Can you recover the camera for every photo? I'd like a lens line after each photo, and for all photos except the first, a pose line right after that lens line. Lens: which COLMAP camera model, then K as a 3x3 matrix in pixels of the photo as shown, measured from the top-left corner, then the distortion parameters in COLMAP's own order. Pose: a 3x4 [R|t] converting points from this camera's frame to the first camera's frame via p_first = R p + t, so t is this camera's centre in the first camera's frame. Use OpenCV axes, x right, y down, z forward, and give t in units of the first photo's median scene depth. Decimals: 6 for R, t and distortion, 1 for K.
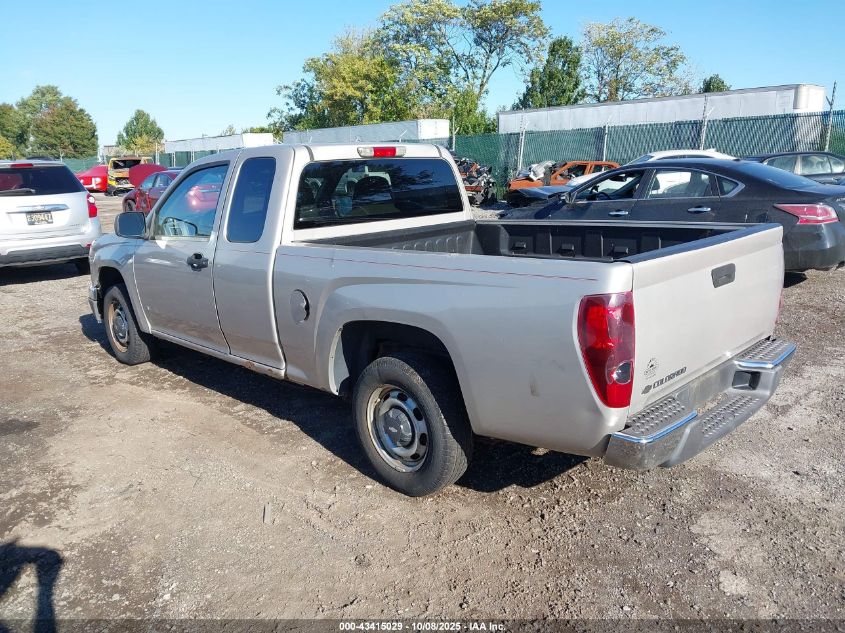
lens RADIAL K [[665.3, 0, 425.7], [0, 665.3, 329.2], [0, 0, 1]] dist [-0.000057, -0.011251]
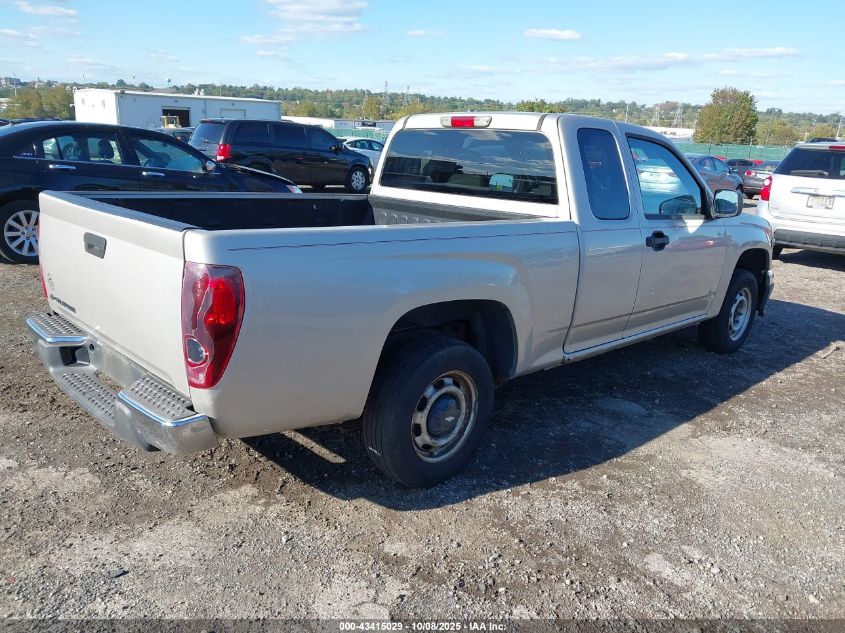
lens RADIAL K [[665.3, 0, 425.7], [0, 665.3, 329.2], [0, 0, 1]] dist [-0.000057, -0.011251]
pose [[-0.018606, 0.294905, -0.955345, 0.844911], [-0.282647, 0.914984, 0.287950, -0.230332], [0.959044, 0.275383, 0.066330, 0.875577]]
